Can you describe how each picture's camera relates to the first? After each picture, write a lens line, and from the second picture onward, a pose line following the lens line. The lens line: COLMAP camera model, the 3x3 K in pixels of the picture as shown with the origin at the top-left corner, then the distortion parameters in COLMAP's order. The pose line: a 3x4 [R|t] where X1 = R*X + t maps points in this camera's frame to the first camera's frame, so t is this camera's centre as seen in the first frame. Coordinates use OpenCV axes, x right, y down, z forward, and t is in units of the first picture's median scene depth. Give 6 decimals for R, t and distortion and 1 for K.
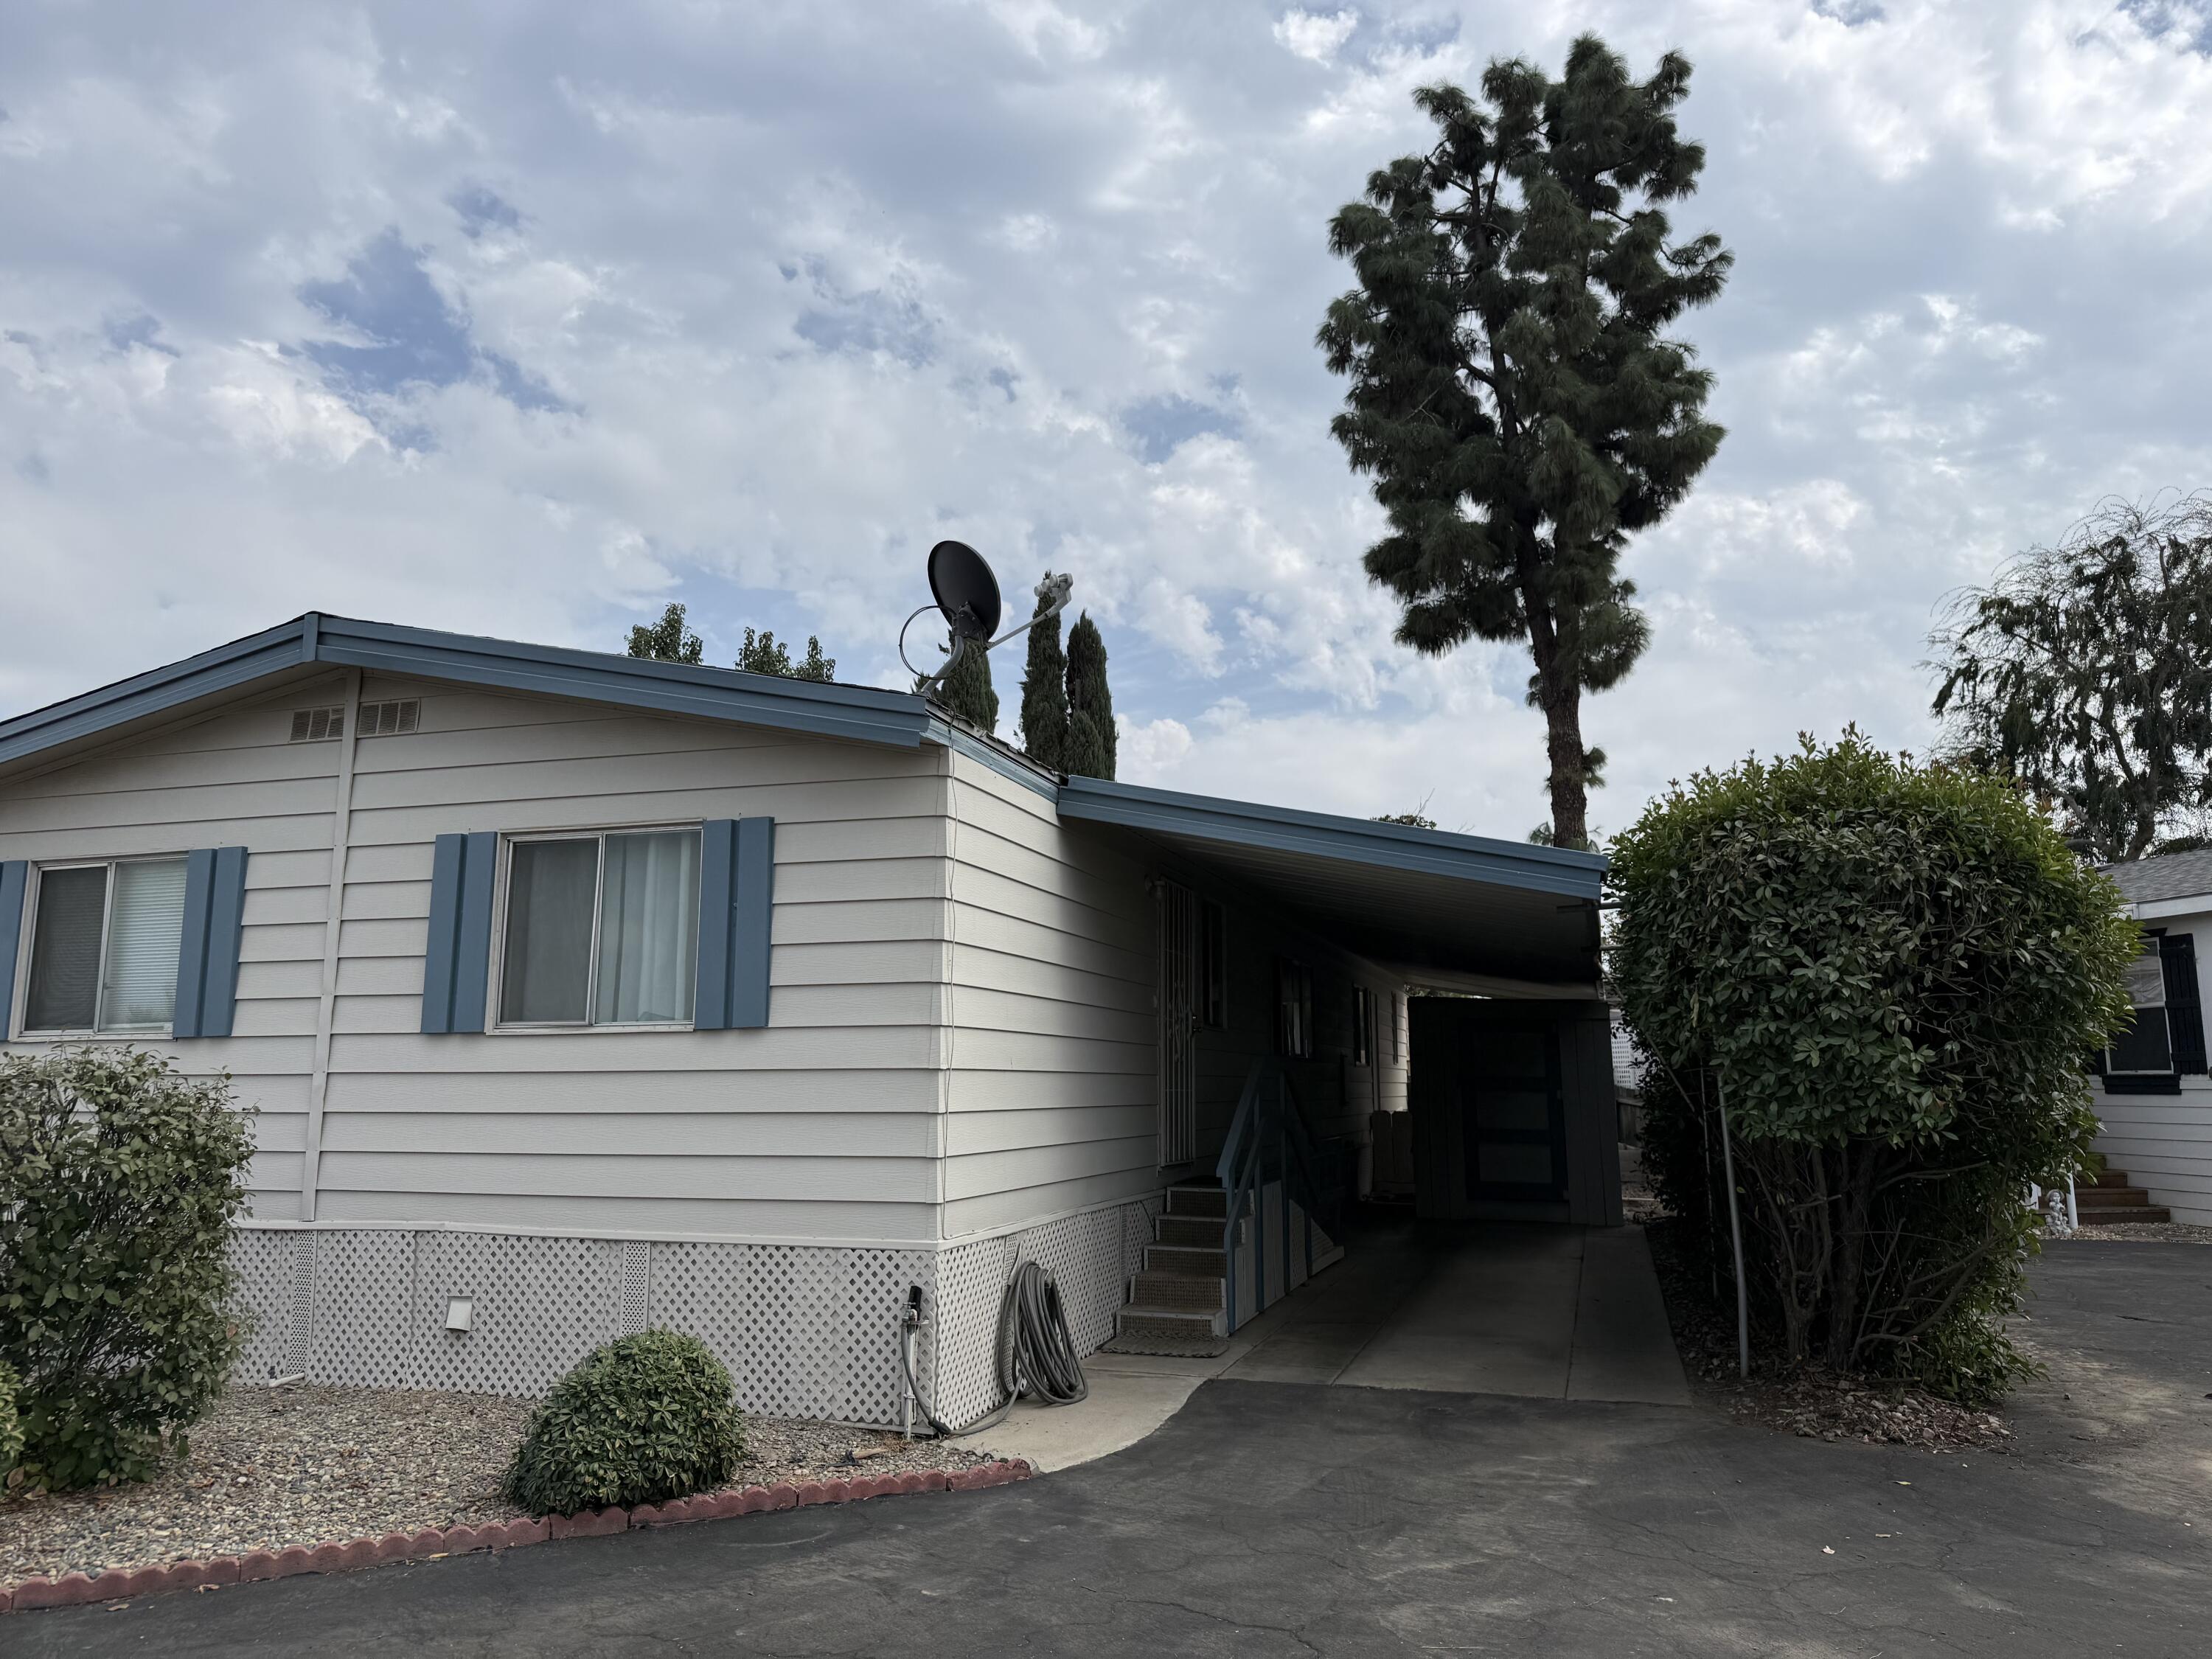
lens RADIAL K [[1555.4, 0, 1117.4], [0, 1555.4, 828.0], [0, 0, 1]] dist [0.074873, -0.103320]
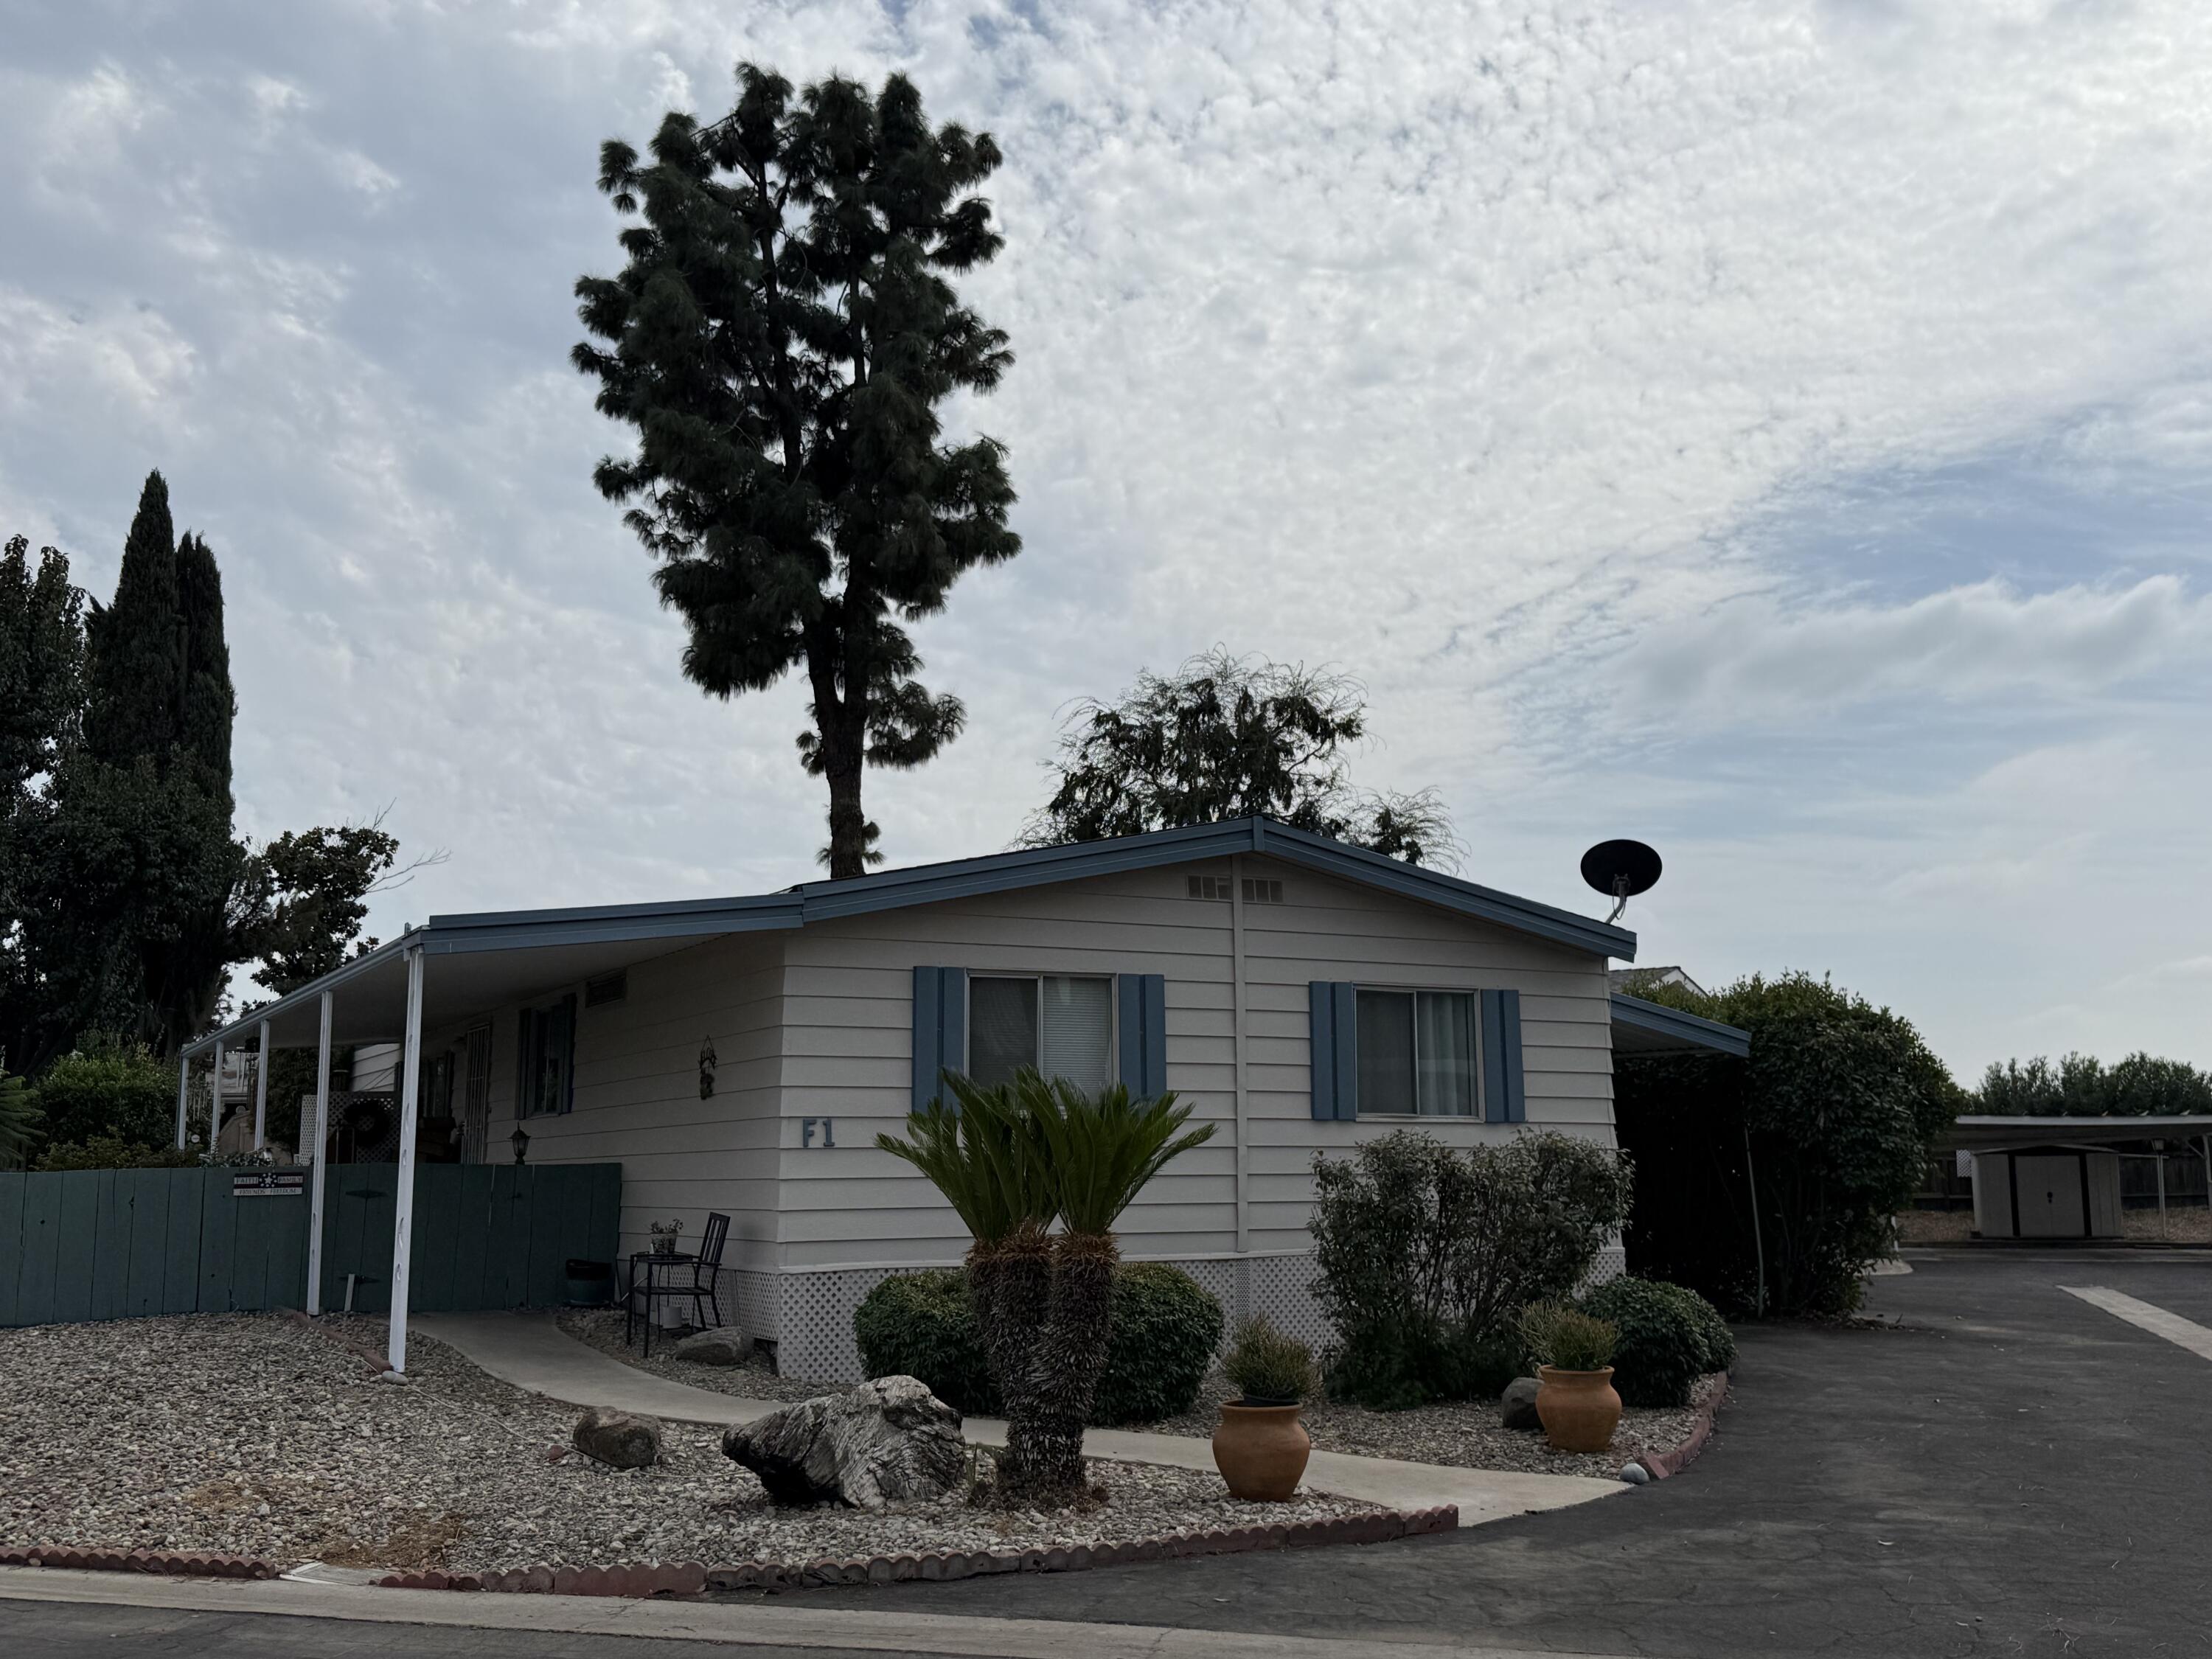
lens RADIAL K [[2179.1, 0, 1108.3], [0, 2179.1, 859.1], [0, 0, 1]] dist [0.115215, -0.004521]
pose [[0.706458, 0.096554, 0.701138, -0.522577], [-0.110431, 0.993555, -0.025554, -0.009143], [-0.699087, -0.059374, 0.712567, -0.073871]]
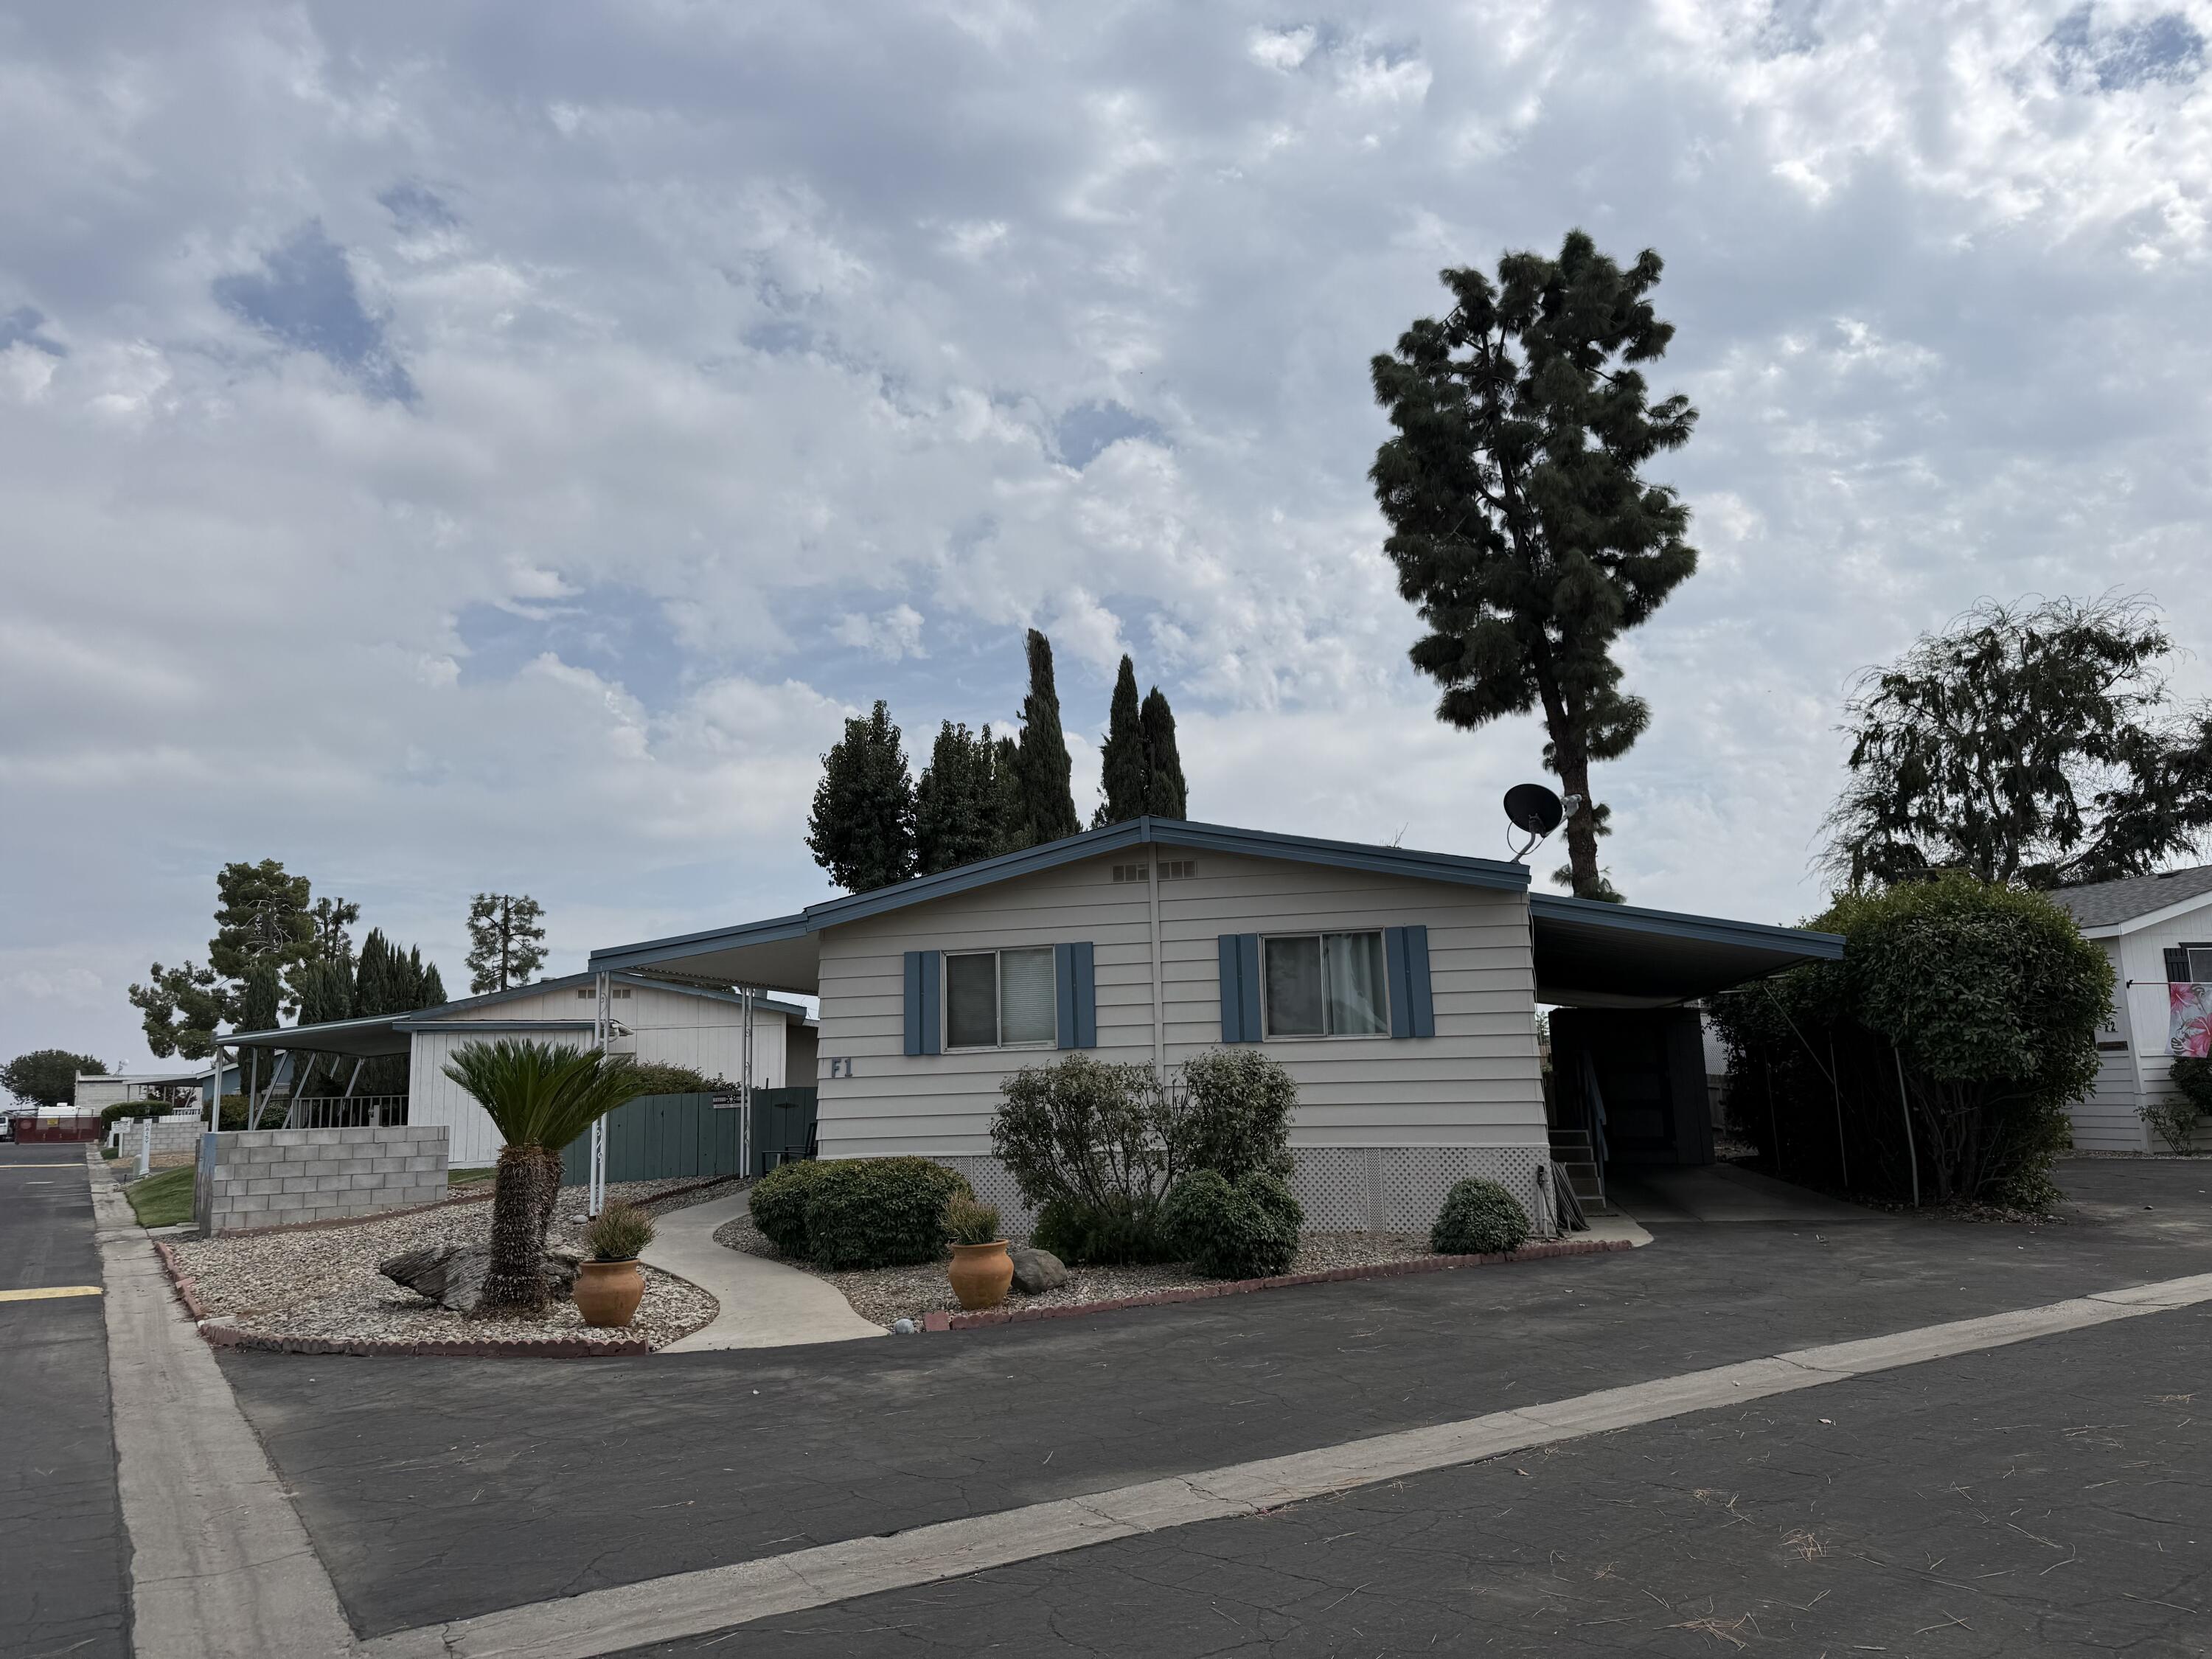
lens RADIAL K [[1546.7, 0, 1106.0], [0, 1546.7, 829.5], [0, 0, 1]] dist [0.139779, -0.253611]
pose [[0.996365, -0.014838, 0.083882, -0.190354], [0.015235, 0.999876, -0.004090, -0.030269], [-0.083811, 0.005353, 0.996467, -0.213554]]
